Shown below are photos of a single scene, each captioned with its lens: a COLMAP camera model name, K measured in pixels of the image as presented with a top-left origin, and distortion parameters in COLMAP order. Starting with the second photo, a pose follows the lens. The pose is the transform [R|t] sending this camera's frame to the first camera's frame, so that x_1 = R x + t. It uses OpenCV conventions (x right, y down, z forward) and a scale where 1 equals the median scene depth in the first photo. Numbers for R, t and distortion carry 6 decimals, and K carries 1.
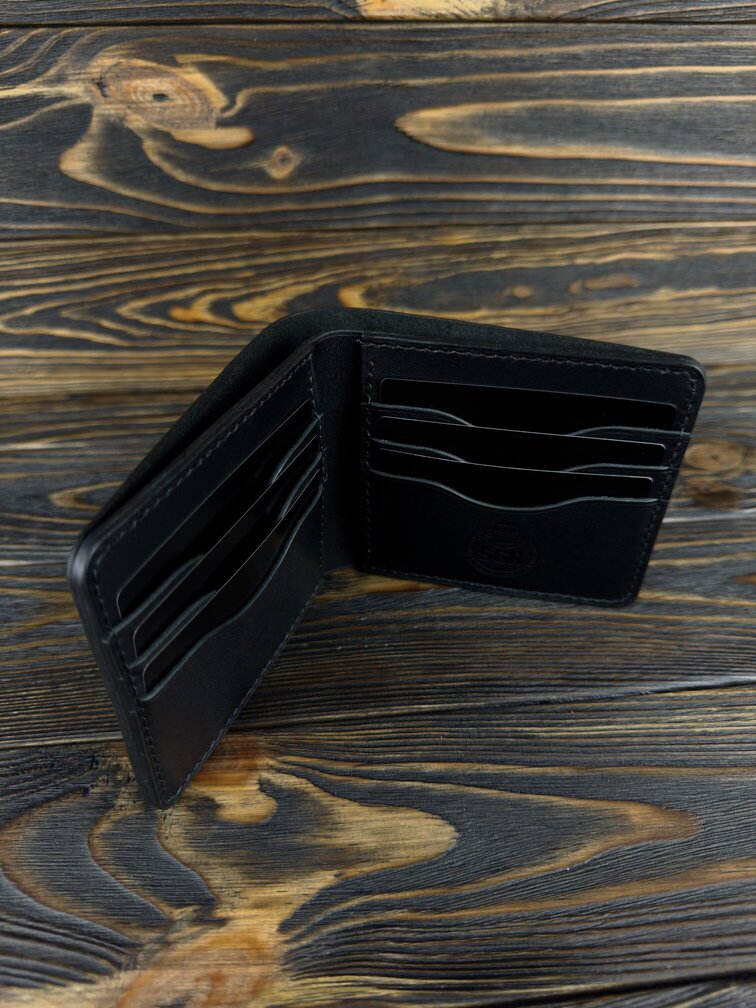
lens RADIAL K [[761.3, 0, 379.5], [0, 761.3, 525.1], [0, 0, 1]] dist [-0.049951, 0.000053]
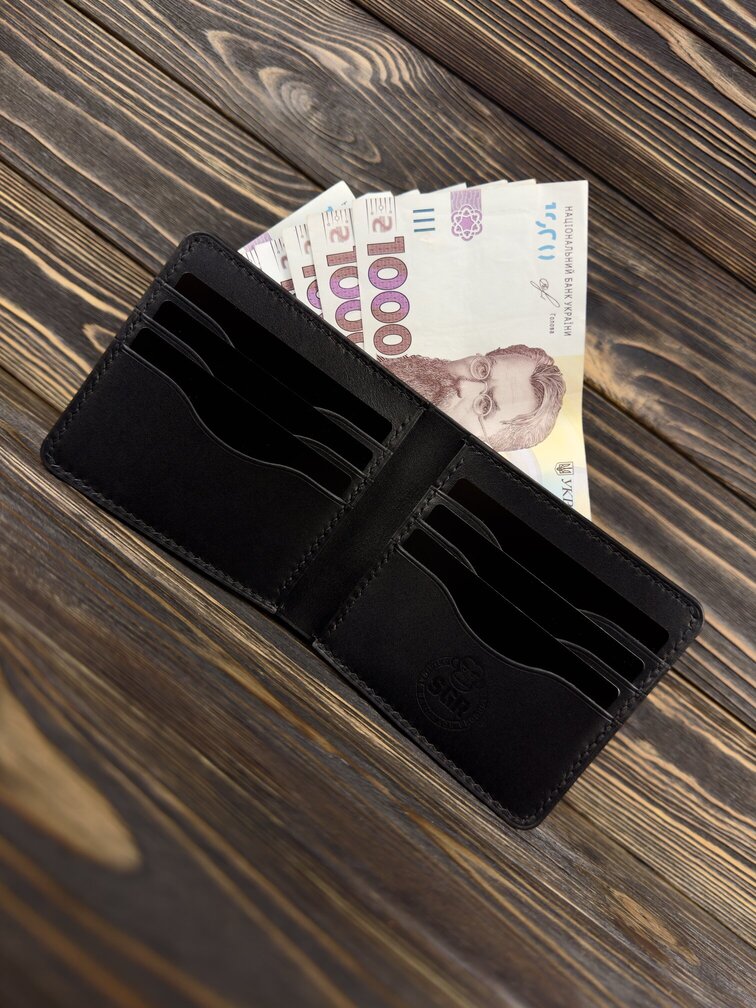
lens RADIAL K [[759.1, 0, 381.2], [0, 759.1, 496.8], [0, 0, 1]] dist [-0.020478, 0.000612]
pose [[0.792308, 0.591551, -0.149385, 0.098486], [-0.535832, 0.557564, -0.634040, 0.332954], [-0.291775, 0.582400, 0.758734, 0.270534]]
